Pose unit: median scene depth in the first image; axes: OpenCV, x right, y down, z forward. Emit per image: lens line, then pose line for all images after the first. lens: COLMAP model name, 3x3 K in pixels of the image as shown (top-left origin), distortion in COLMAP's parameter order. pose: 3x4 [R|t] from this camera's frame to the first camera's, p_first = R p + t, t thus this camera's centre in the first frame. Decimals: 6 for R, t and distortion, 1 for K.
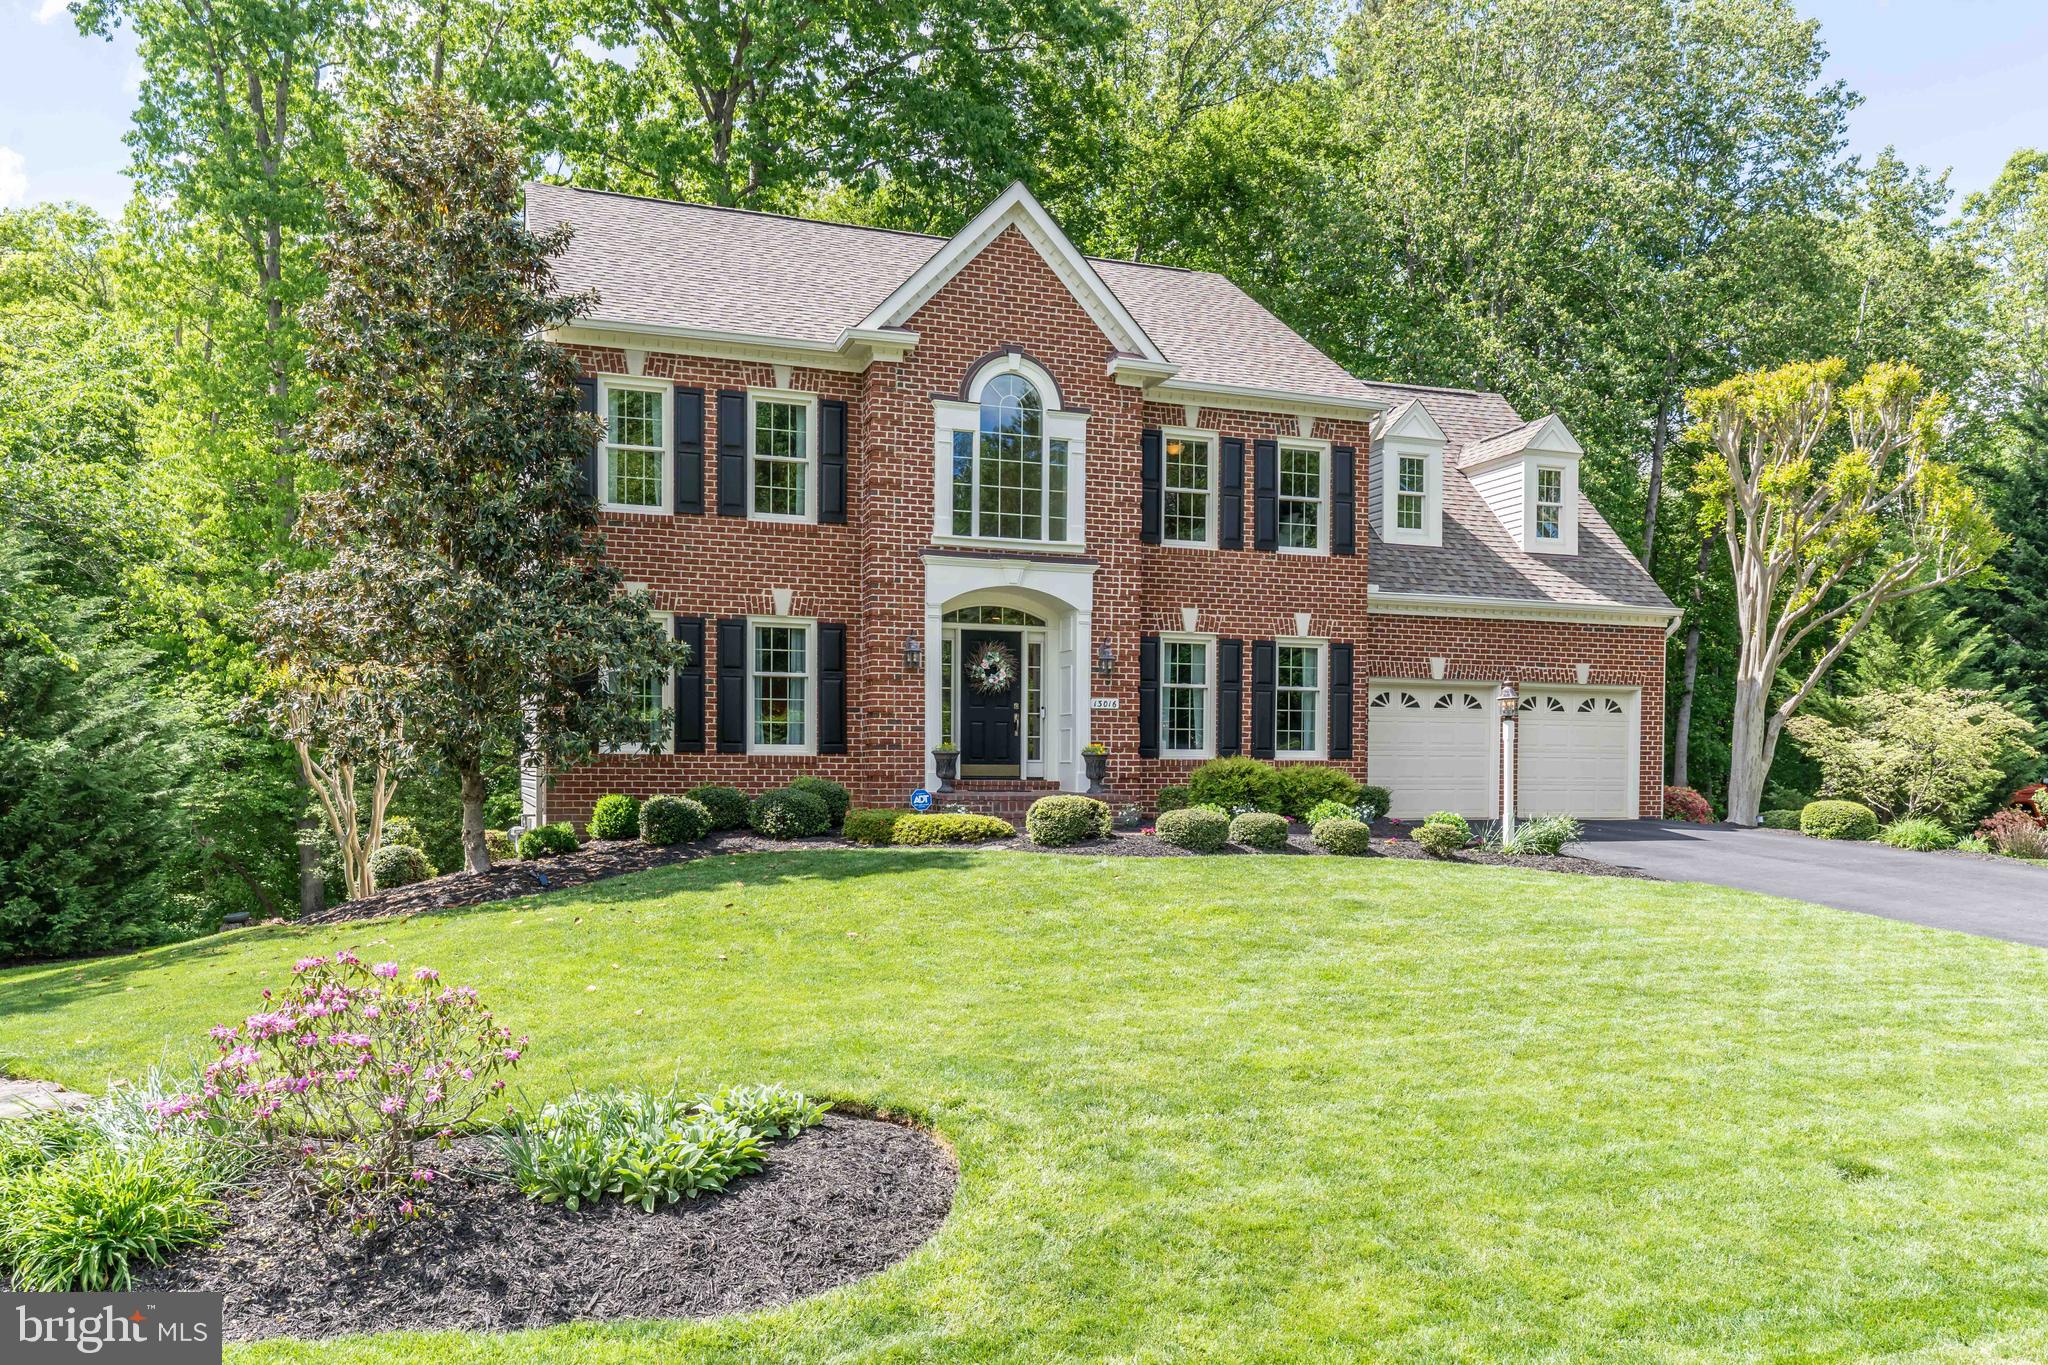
lens RADIAL K [[1459.2, 0, 1019.6], [0, 1459.2, 809.2], [0, 0, 1]] dist [0.019515, -0.000382]
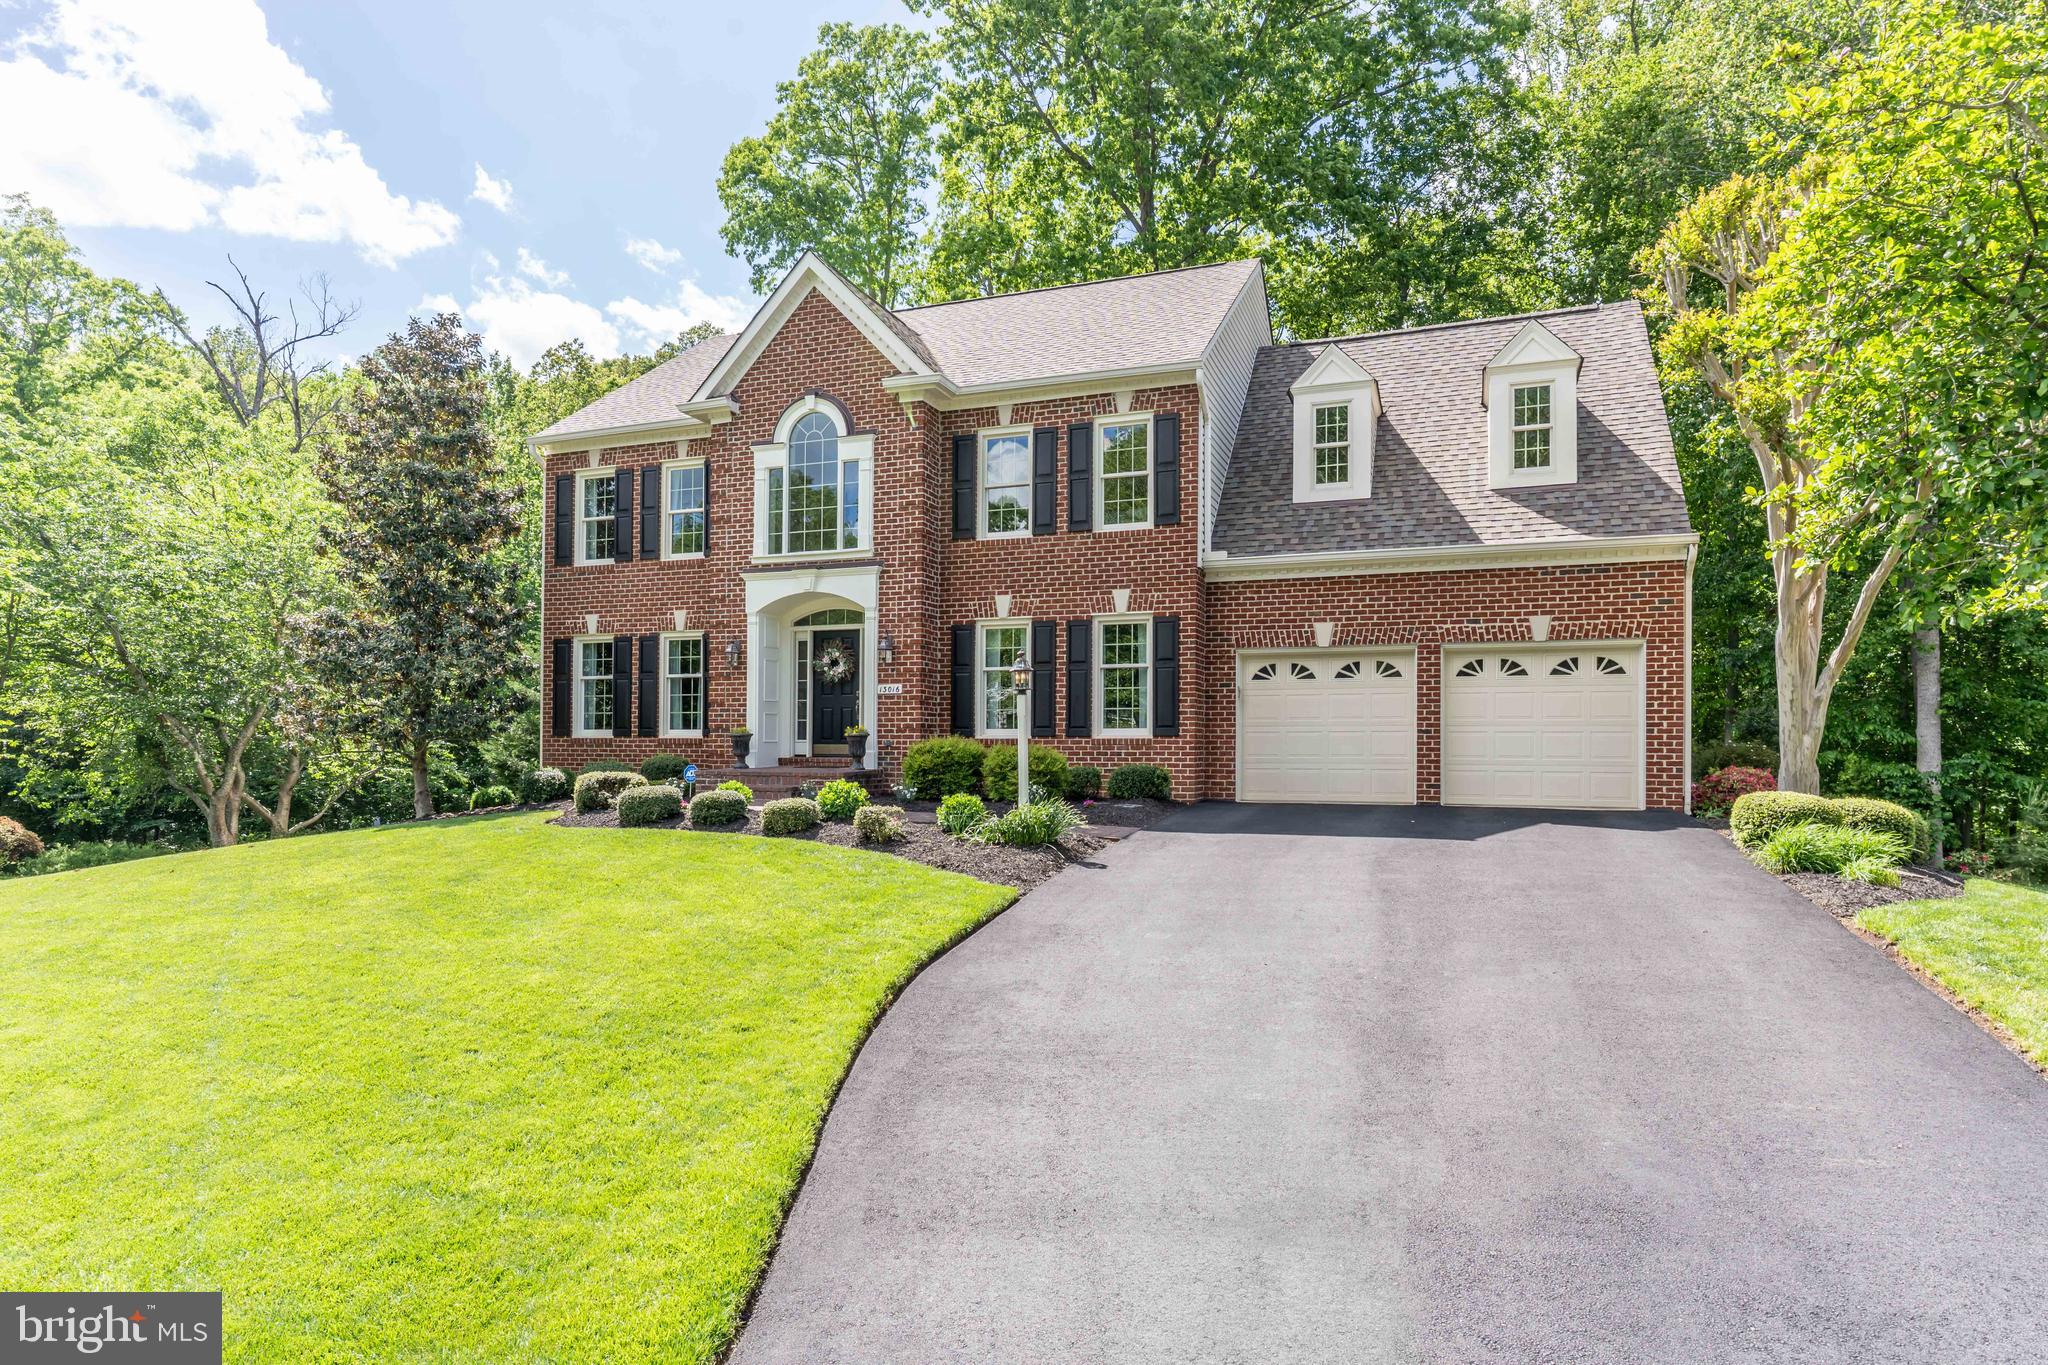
lens RADIAL K [[1367.1, 0, 1020.0], [0, 1367.1, 713.1], [0, 0, 1]] dist [0.005115, 0.001245]
pose [[0.749967, -0.022891, -0.661080, 0.764525], [-0.014212, 0.998613, -0.050702, -0.002924], [0.661323, 0.047420, 0.748601, 0.271122]]
